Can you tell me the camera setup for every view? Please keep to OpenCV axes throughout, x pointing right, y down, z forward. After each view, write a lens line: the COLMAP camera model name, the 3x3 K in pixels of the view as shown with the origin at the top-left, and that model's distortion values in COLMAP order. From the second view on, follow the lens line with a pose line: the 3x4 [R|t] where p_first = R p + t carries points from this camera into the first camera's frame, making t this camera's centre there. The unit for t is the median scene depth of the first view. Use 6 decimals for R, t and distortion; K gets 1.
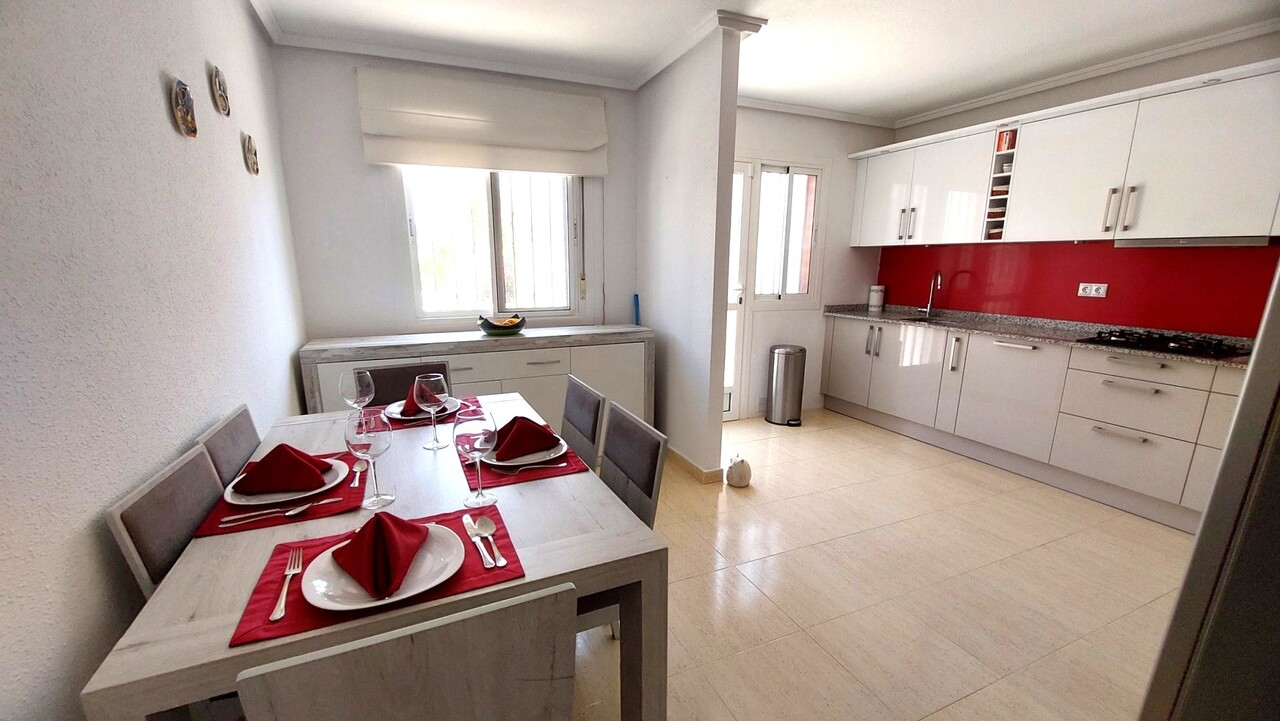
lens RADIAL K [[506.6, 0, 632.7], [0, 506.6, 384.4], [0, 0, 1]] dist [-0.011996, -0.000441]
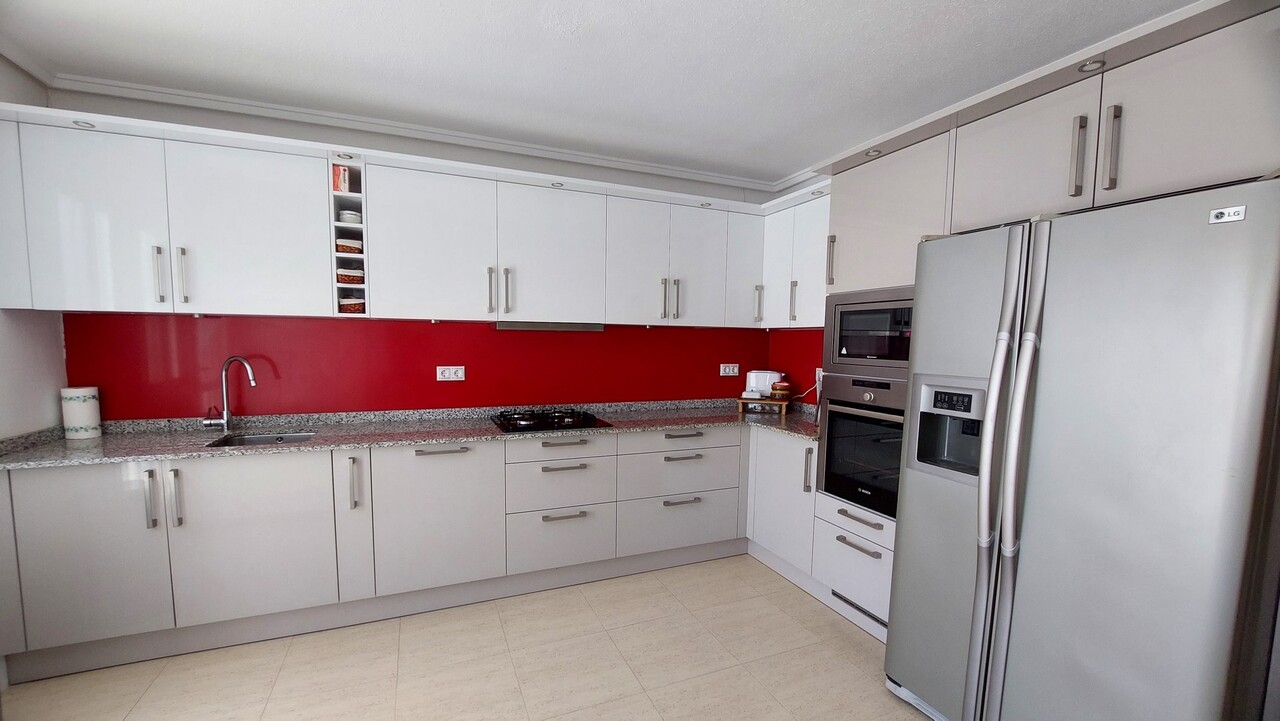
lens RADIAL K [[506.6, 0, 632.7], [0, 506.6, 384.4], [0, 0, 1]] dist [-0.011996, -0.000441]
pose [[0.019805, -0.085445, 0.996146, 0.004685], [0.223137, 0.971588, 0.078902, -0.160539], [-0.974586, 0.220715, 0.038309, 0.618774]]
